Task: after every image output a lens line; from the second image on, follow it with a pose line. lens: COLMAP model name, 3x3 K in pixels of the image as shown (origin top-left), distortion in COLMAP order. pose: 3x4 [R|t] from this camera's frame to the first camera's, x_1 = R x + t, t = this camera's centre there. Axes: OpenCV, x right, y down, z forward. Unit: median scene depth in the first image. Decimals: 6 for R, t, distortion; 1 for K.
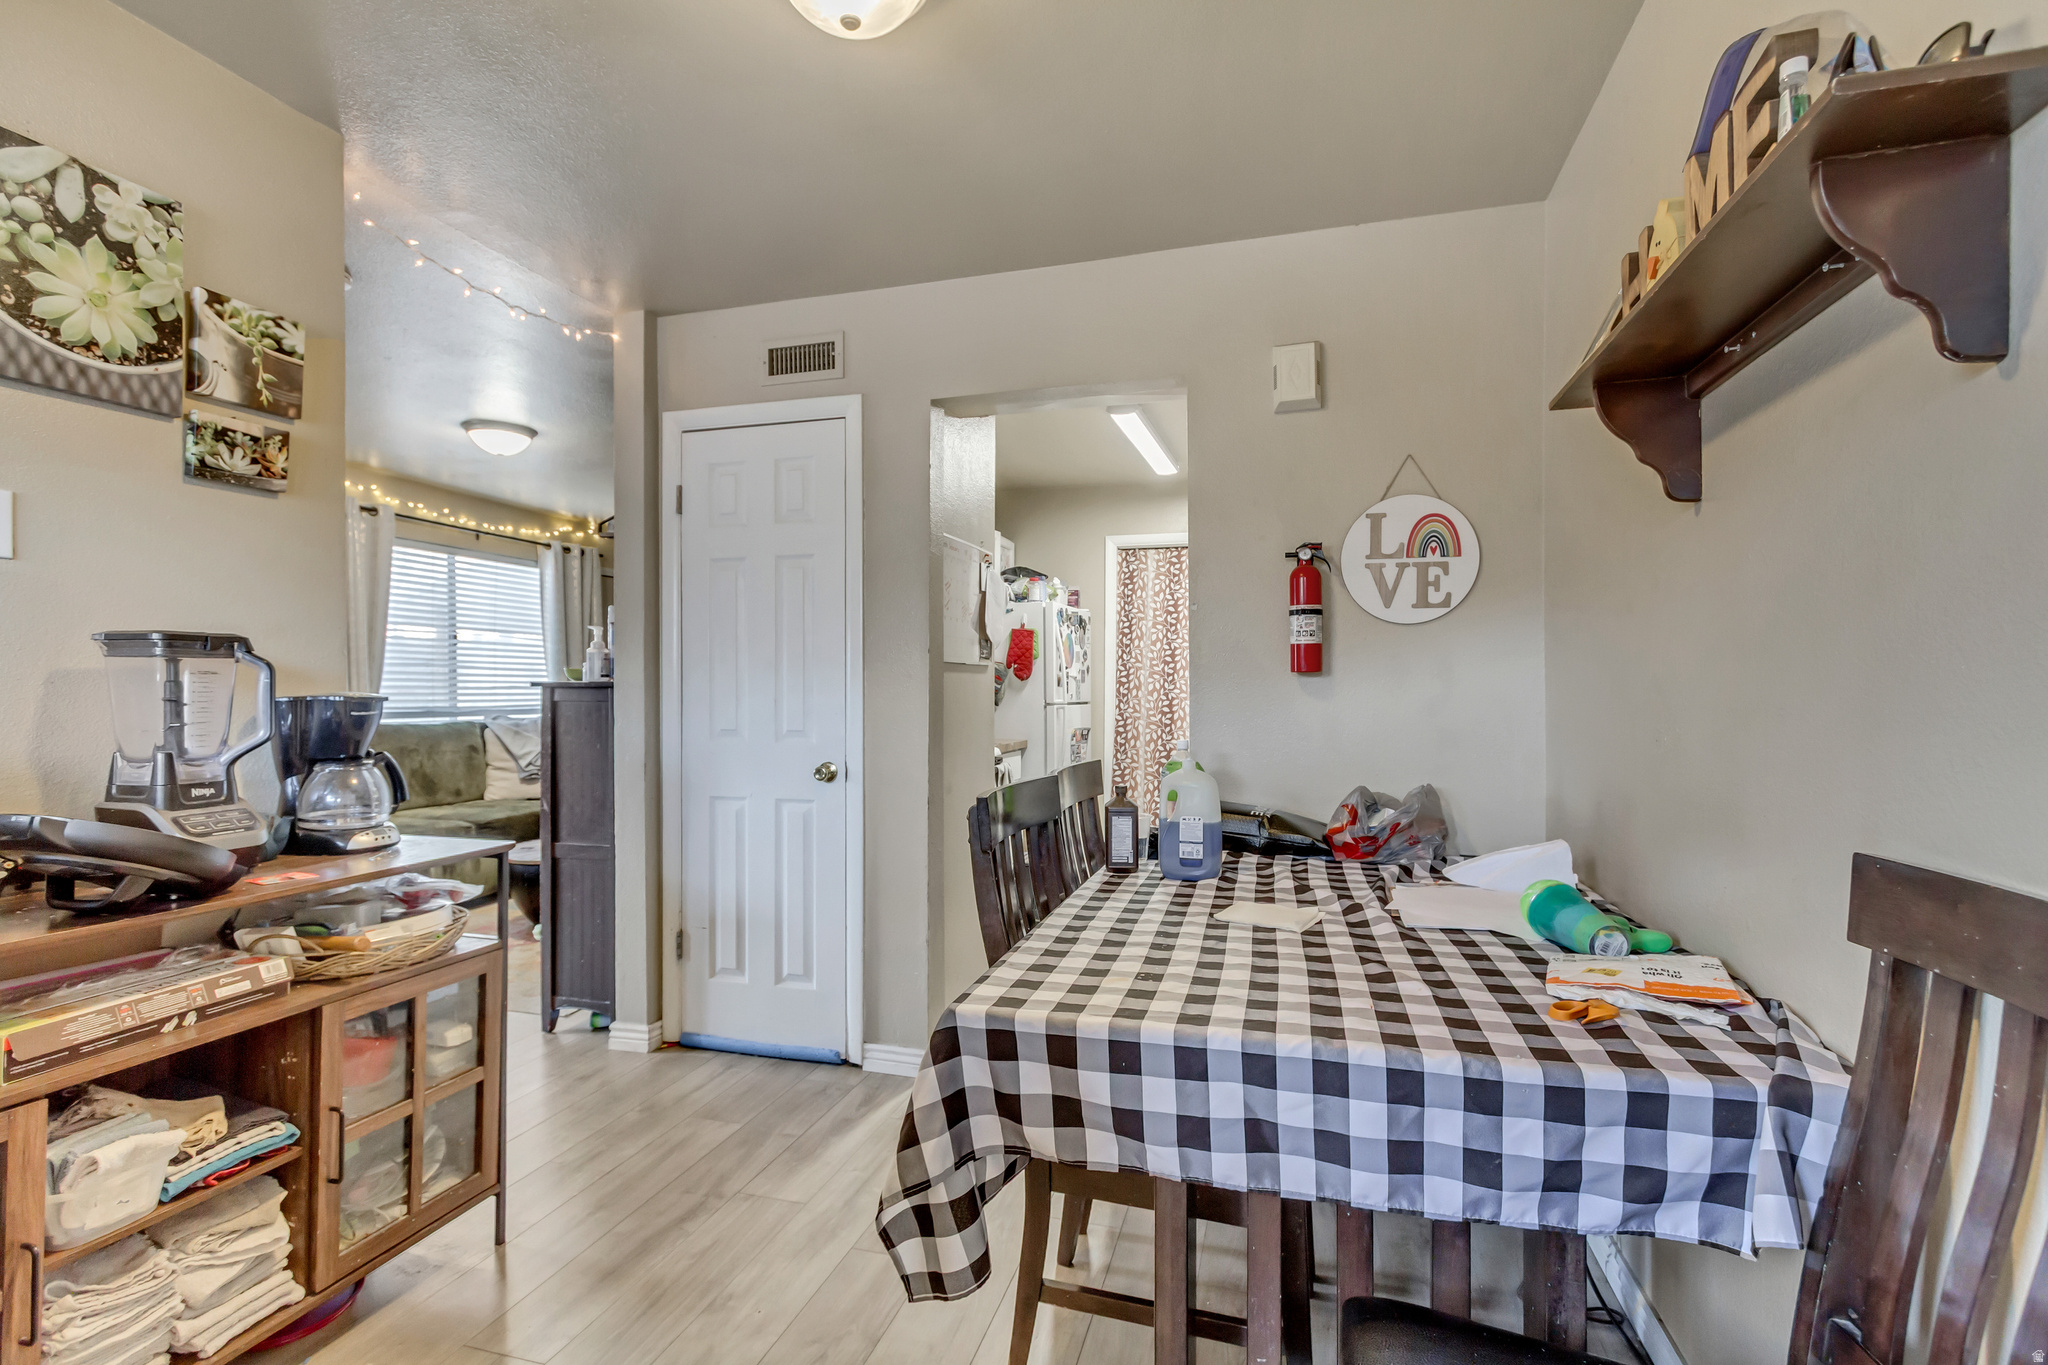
lens RADIAL K [[936.6, 0, 1022.9], [0, 936.6, 682.3], [0, 0, 1]] dist [-0.000326, -0.000003]
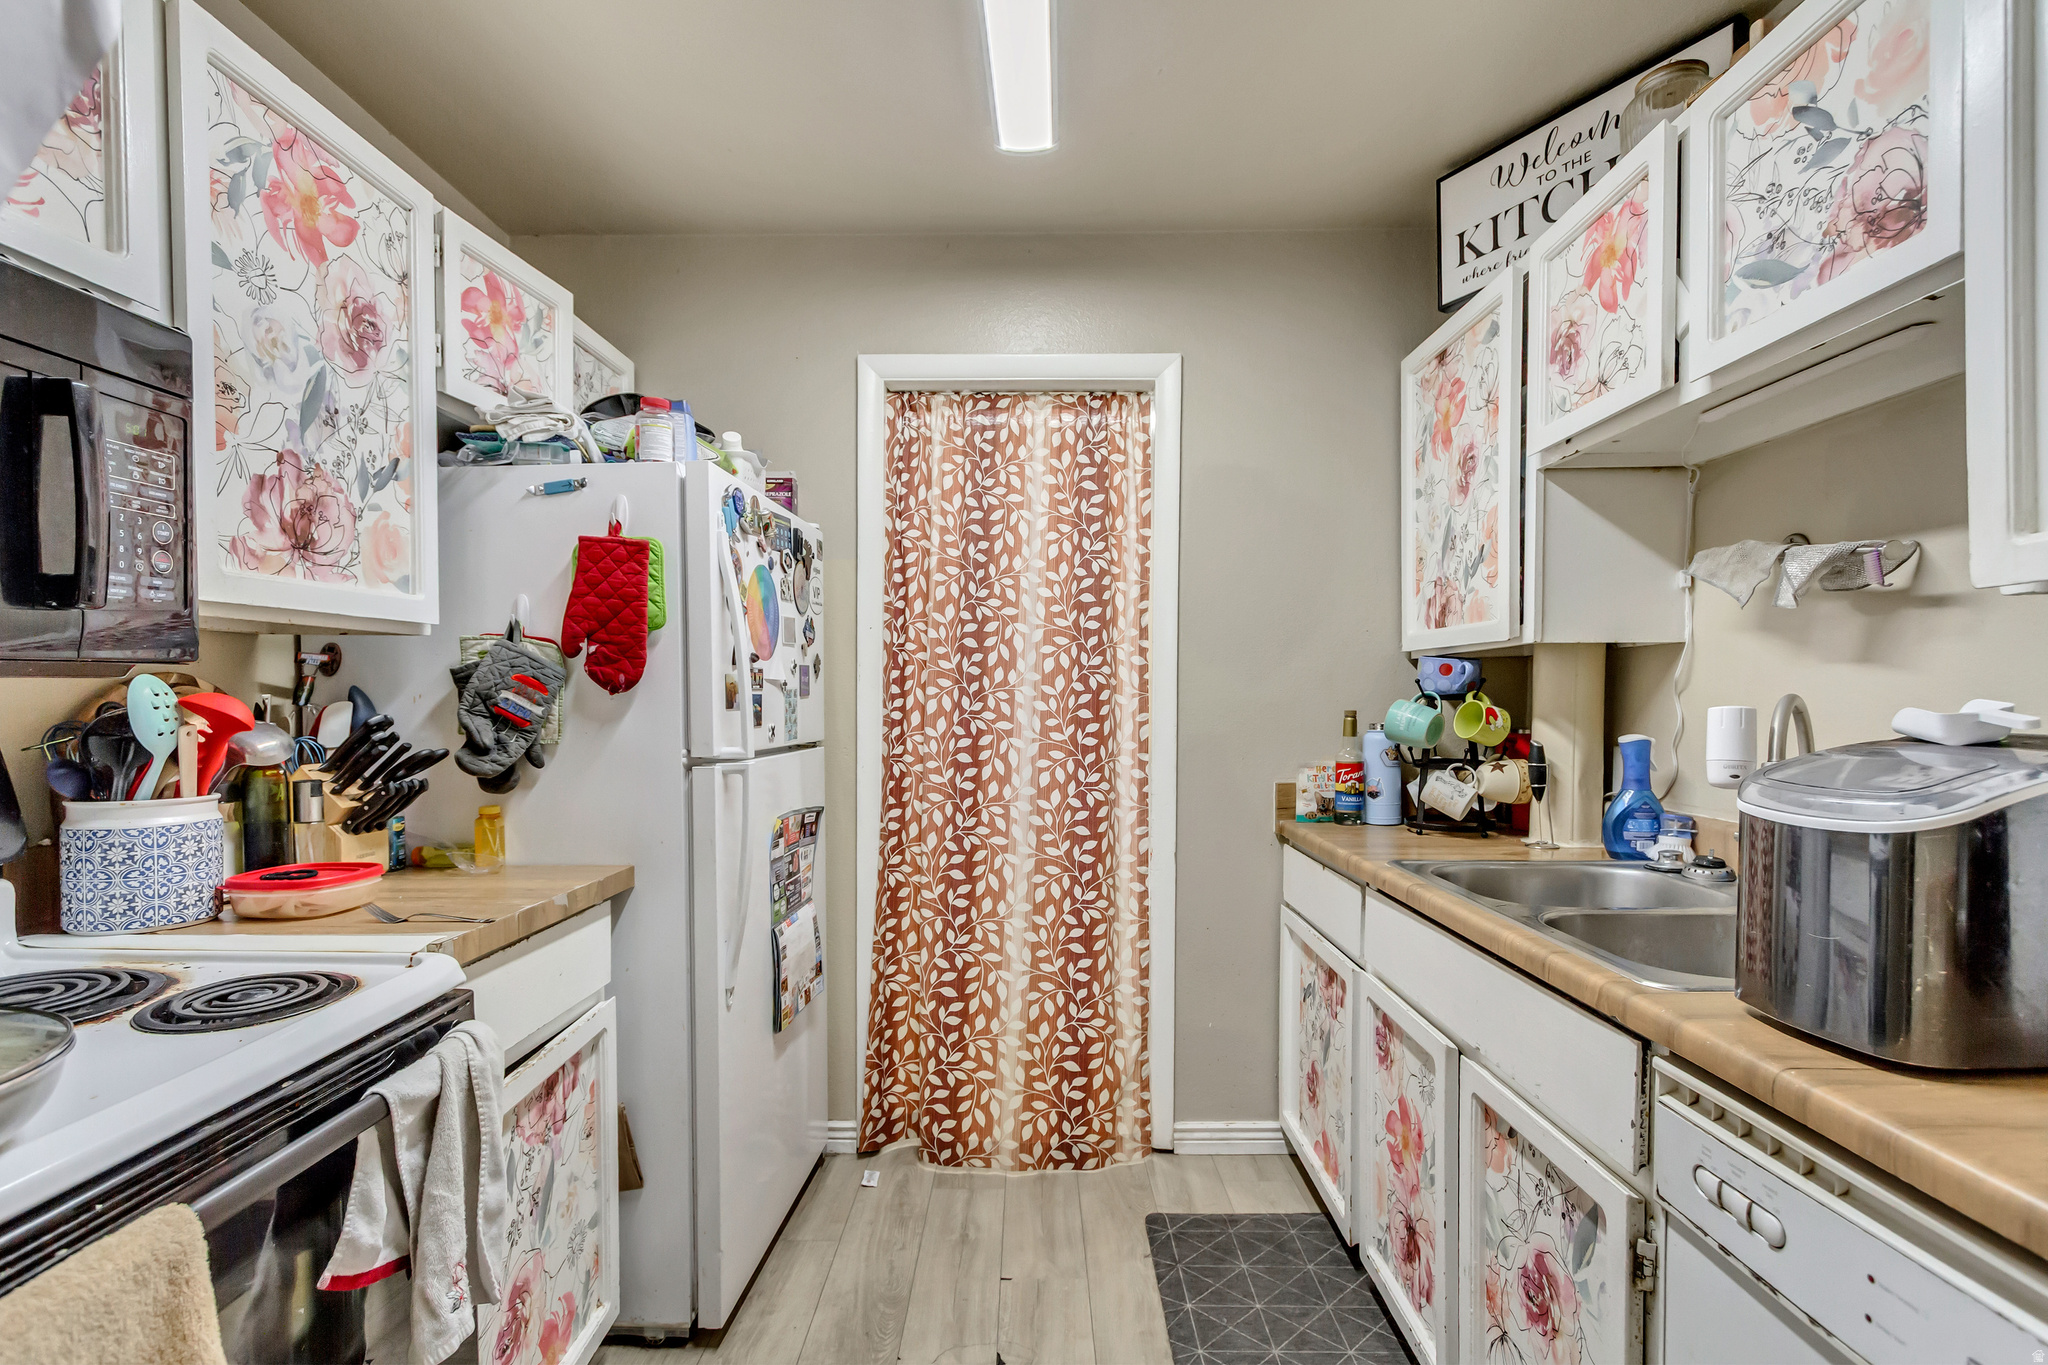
lens RADIAL K [[936.6, 0, 1025.4], [0, 936.6, 695.5], [0, 0, 1]] dist [-0.000326, -0.000003]
pose [[0.961460, -0.005698, 0.274886, 0.046394], [0.003096, 0.999946, 0.009899, -0.003728], [-0.274928, -0.008666, 0.961426, 0.604222]]
